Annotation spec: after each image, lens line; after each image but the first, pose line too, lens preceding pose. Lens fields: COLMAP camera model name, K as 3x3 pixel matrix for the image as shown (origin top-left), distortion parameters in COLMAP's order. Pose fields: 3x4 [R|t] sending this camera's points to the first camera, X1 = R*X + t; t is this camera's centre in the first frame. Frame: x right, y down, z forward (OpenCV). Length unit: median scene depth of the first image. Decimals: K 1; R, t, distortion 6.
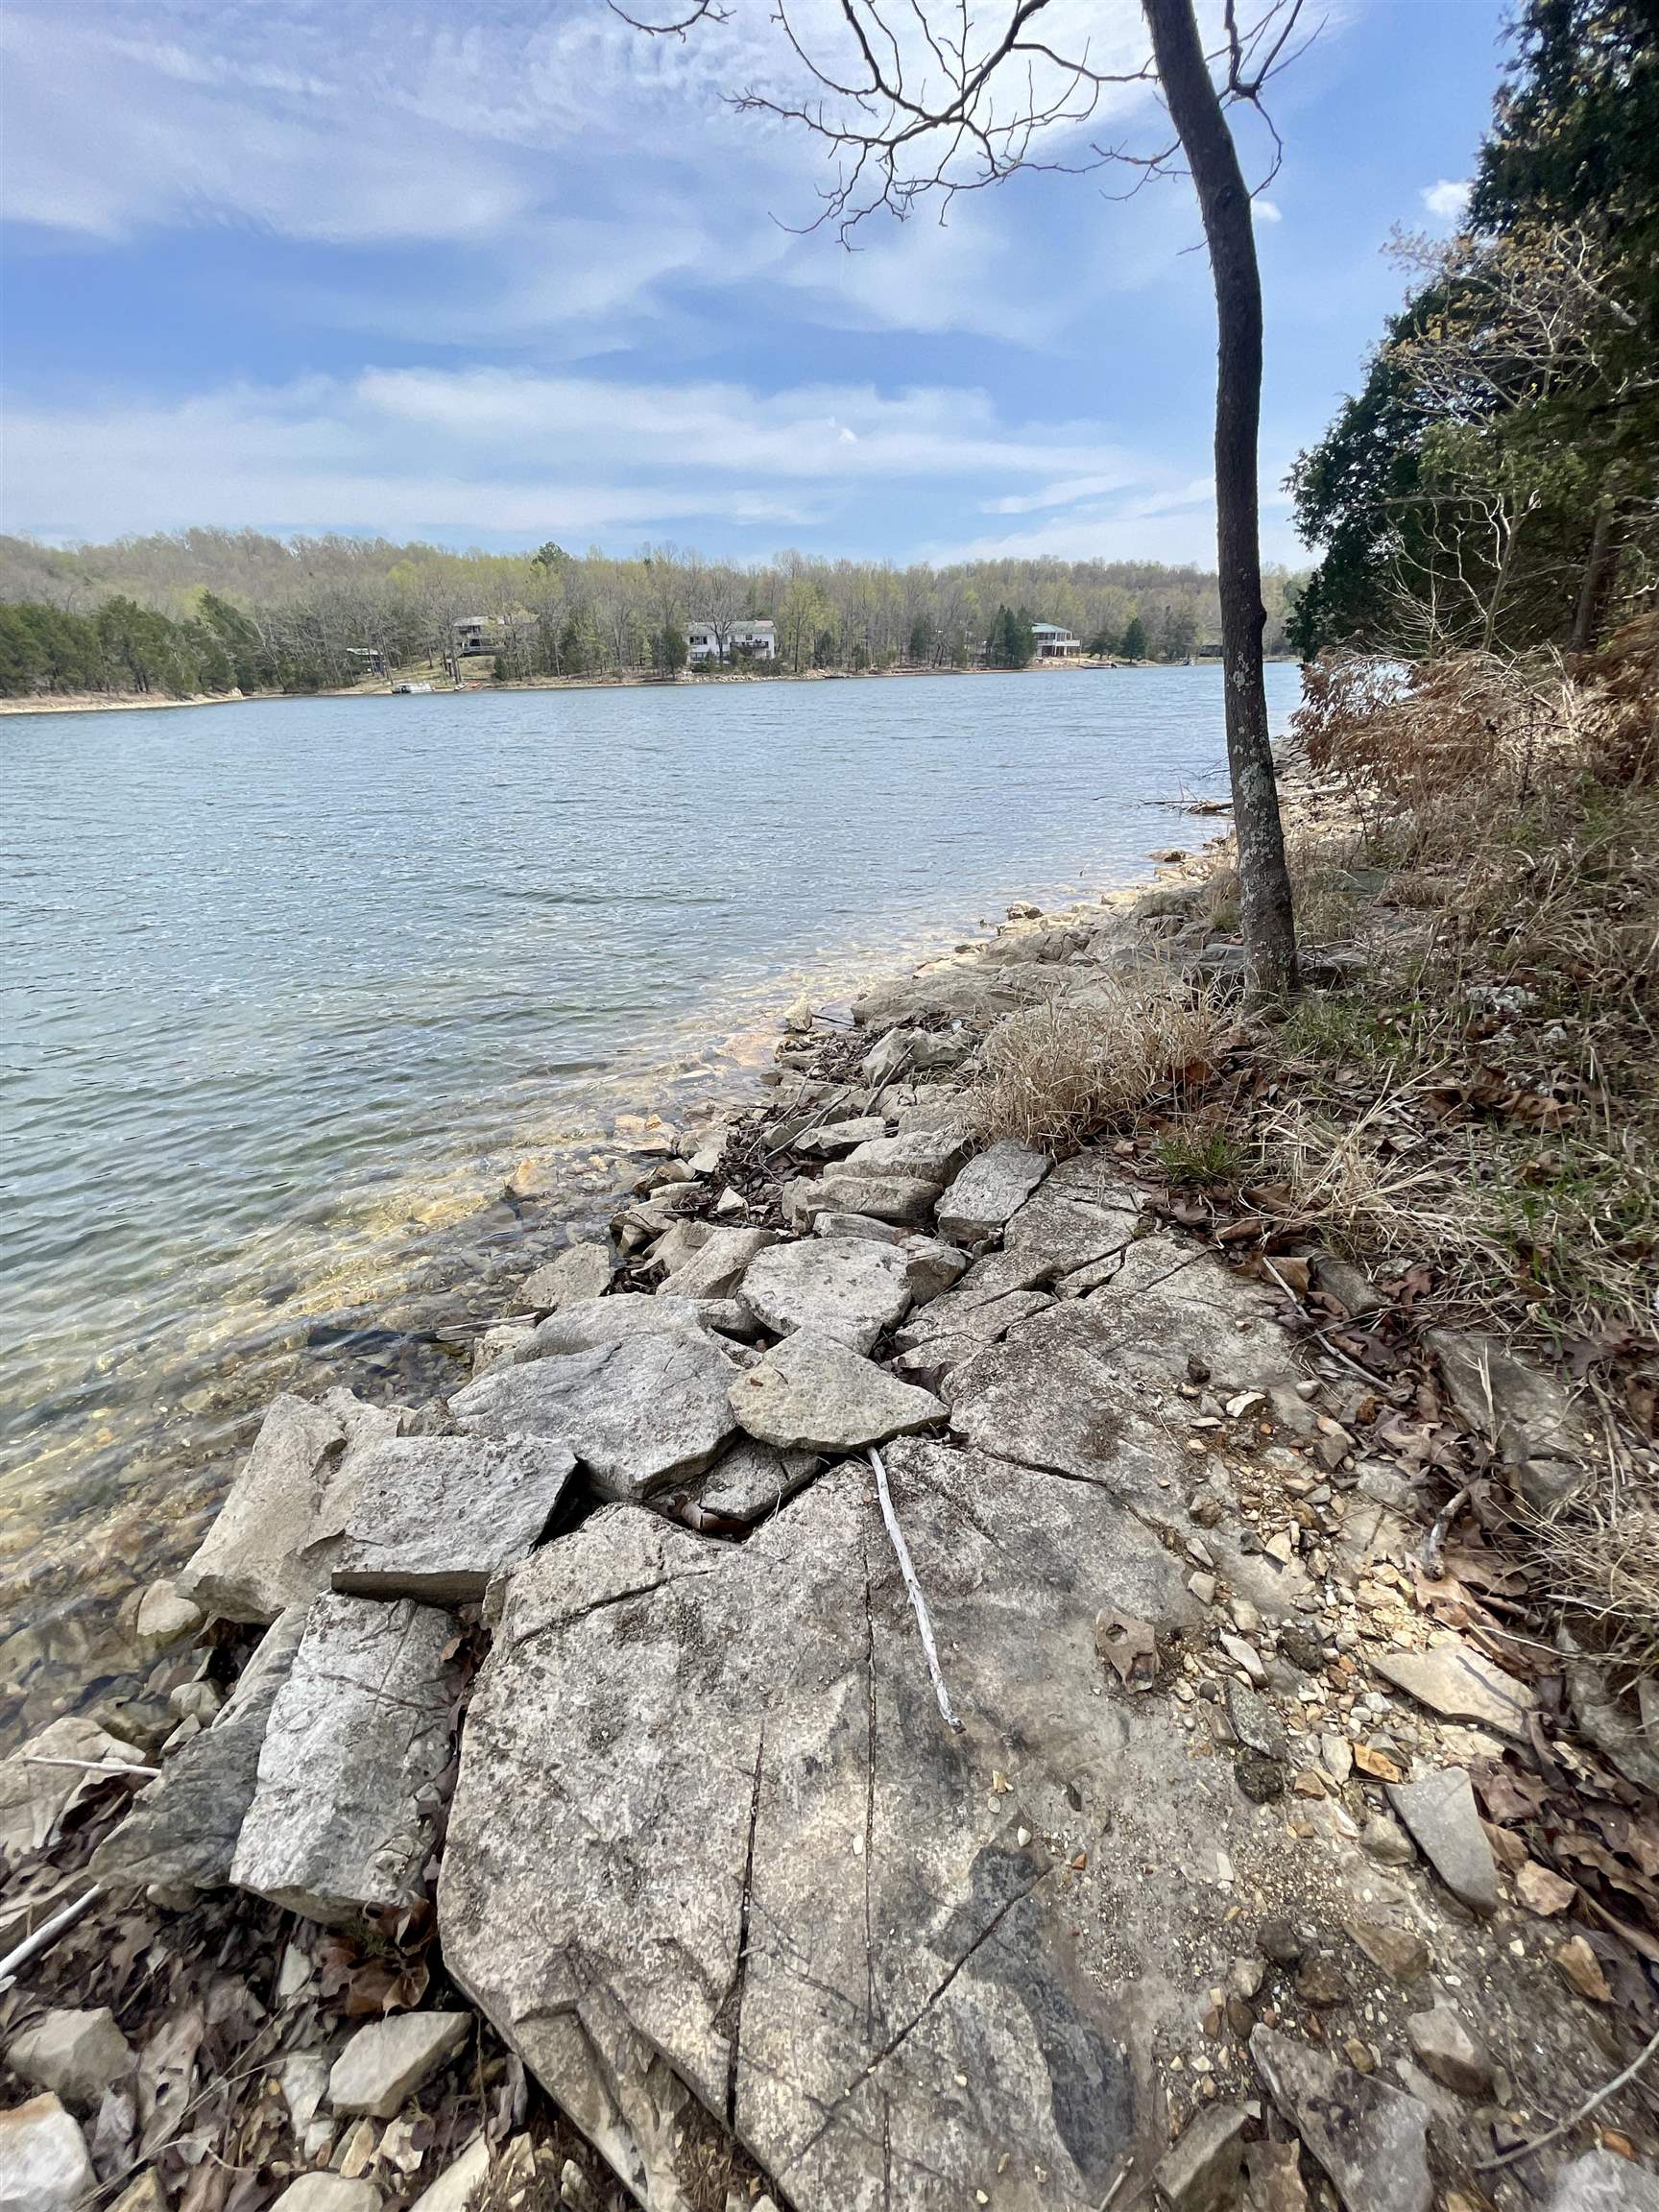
lens RADIAL K [[892.9, 0, 818.5], [0, 892.9, 1101.3], [0, 0, 1]] dist [-0.003521, -0.000303]
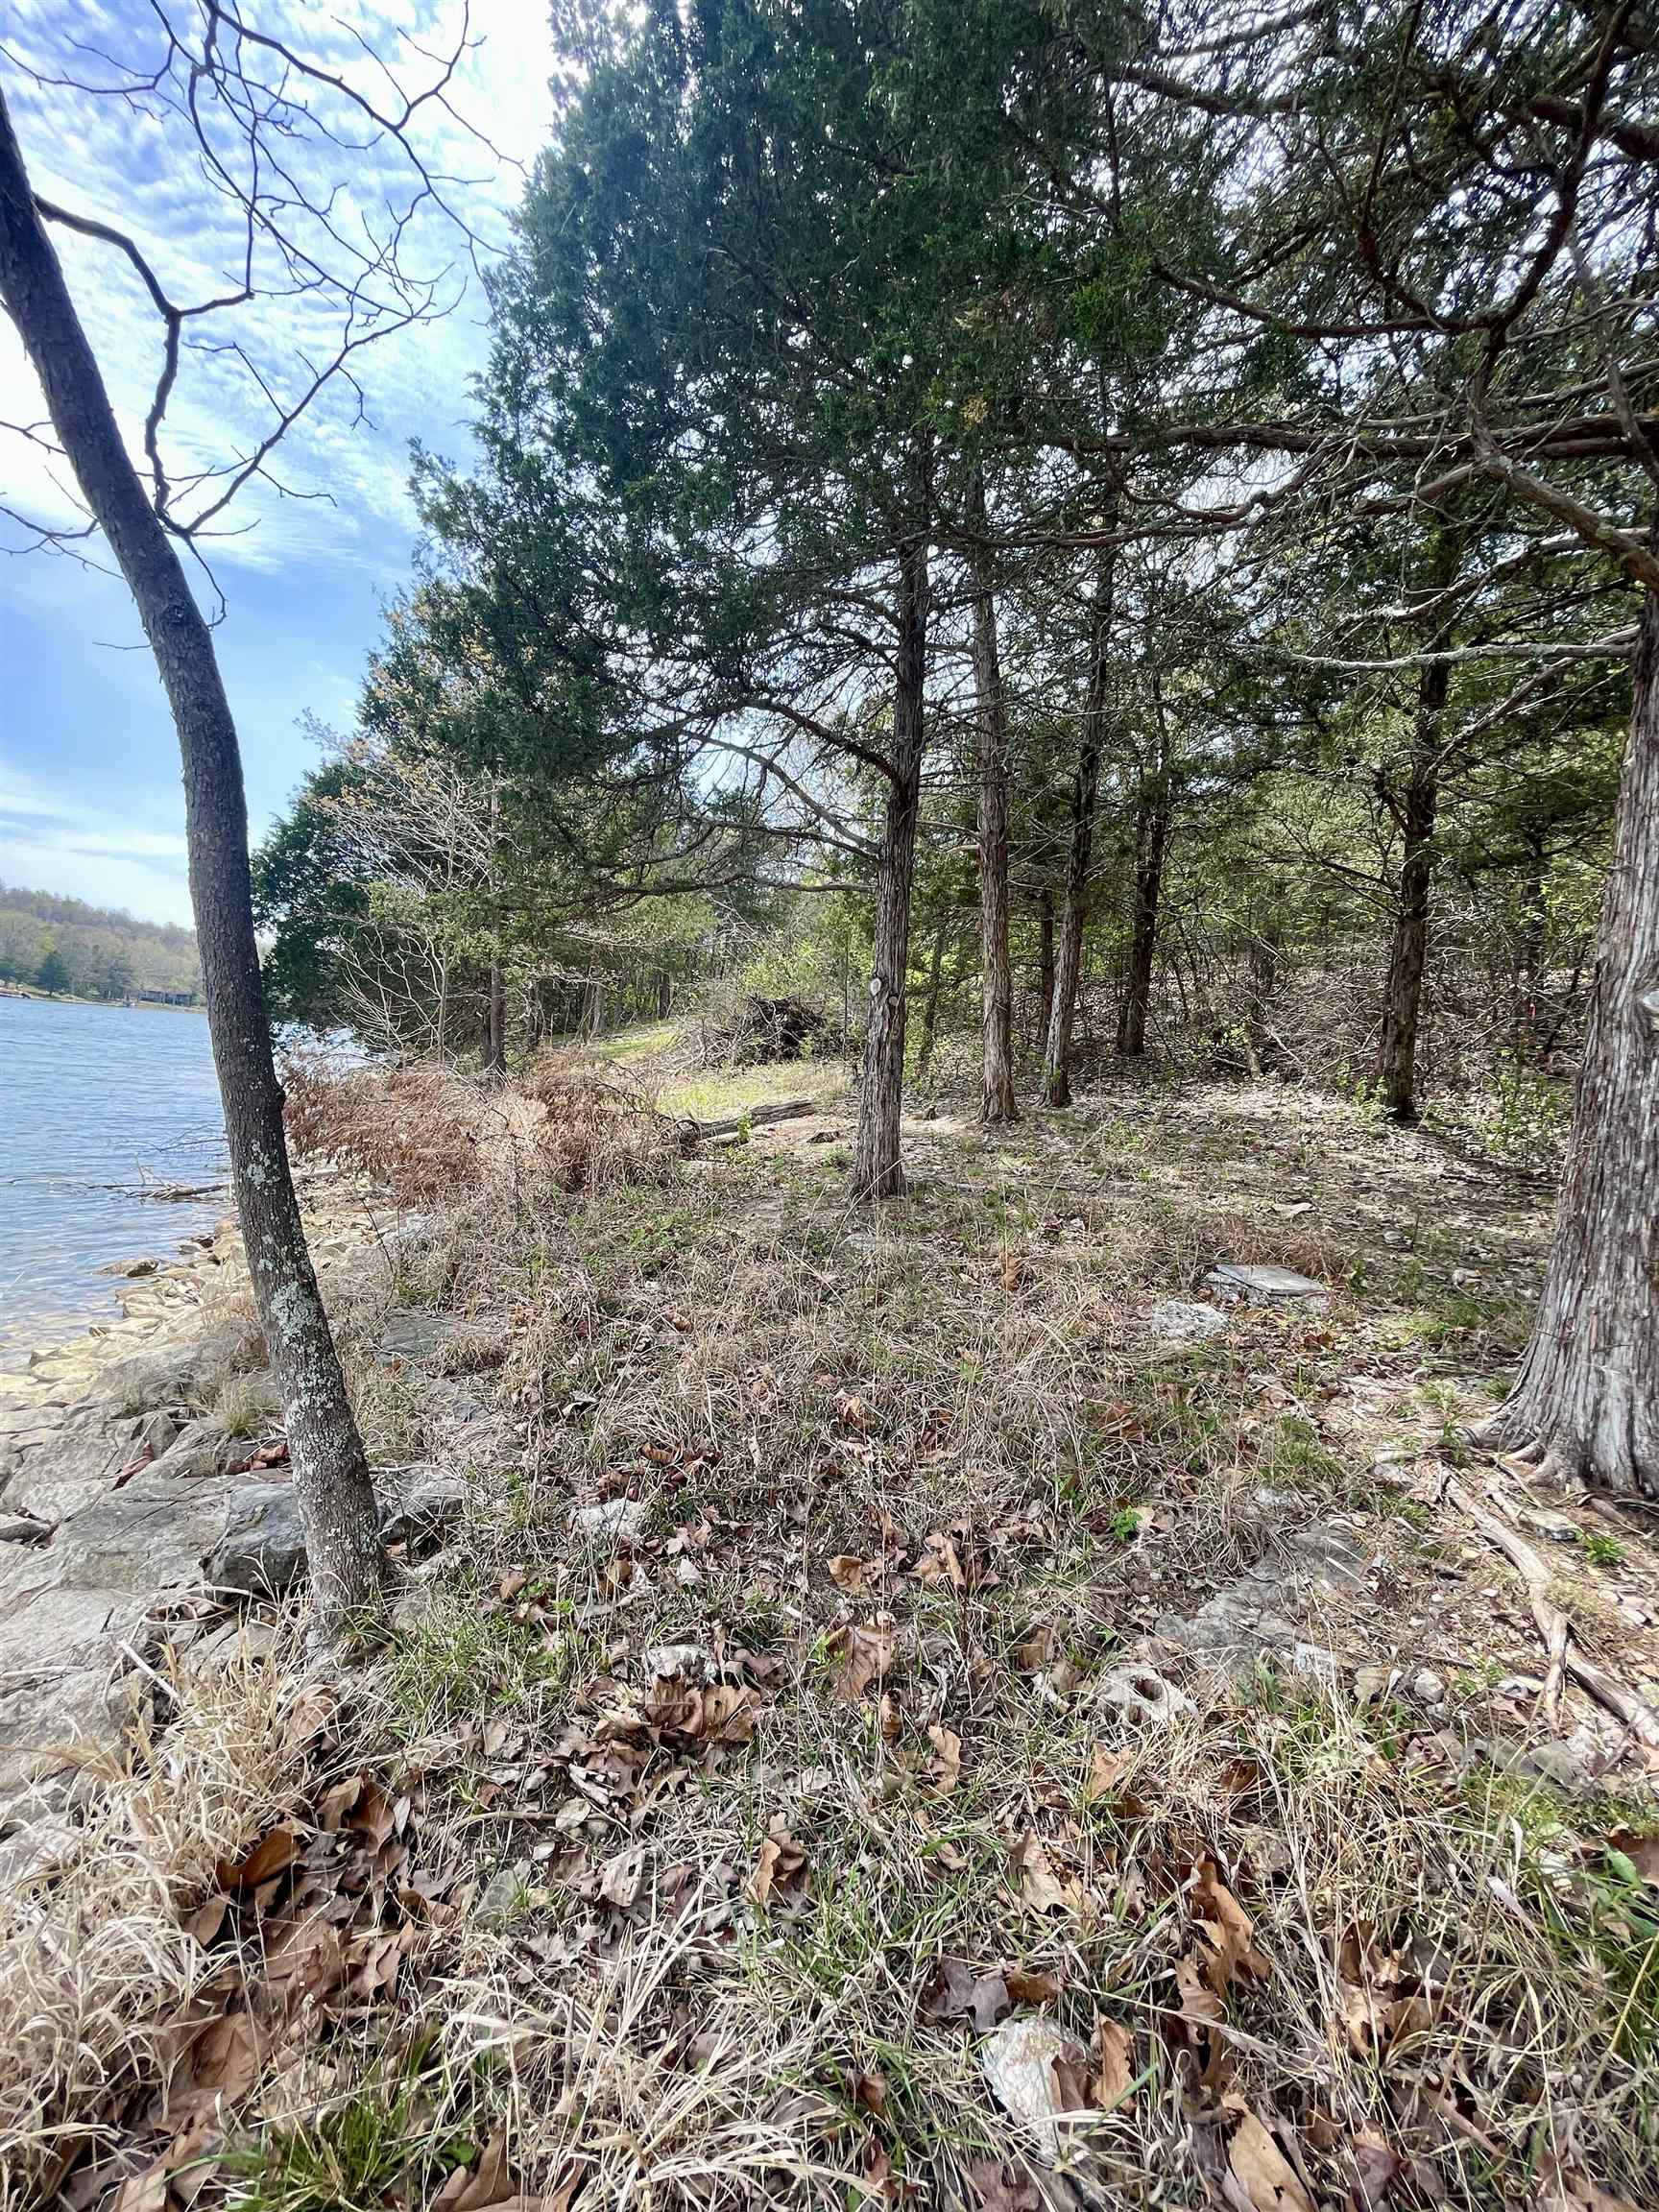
lens RADIAL K [[892.9, 0, 818.5], [0, 892.9, 1101.3], [0, 0, 1]] dist [-0.003521, -0.000303]
pose [[0.520084, 0.053648, 0.852428, 0.052160], [0.262056, 0.939867, -0.219037, -0.147093], [-0.812920, 0.337302, 0.474751, 0.155198]]
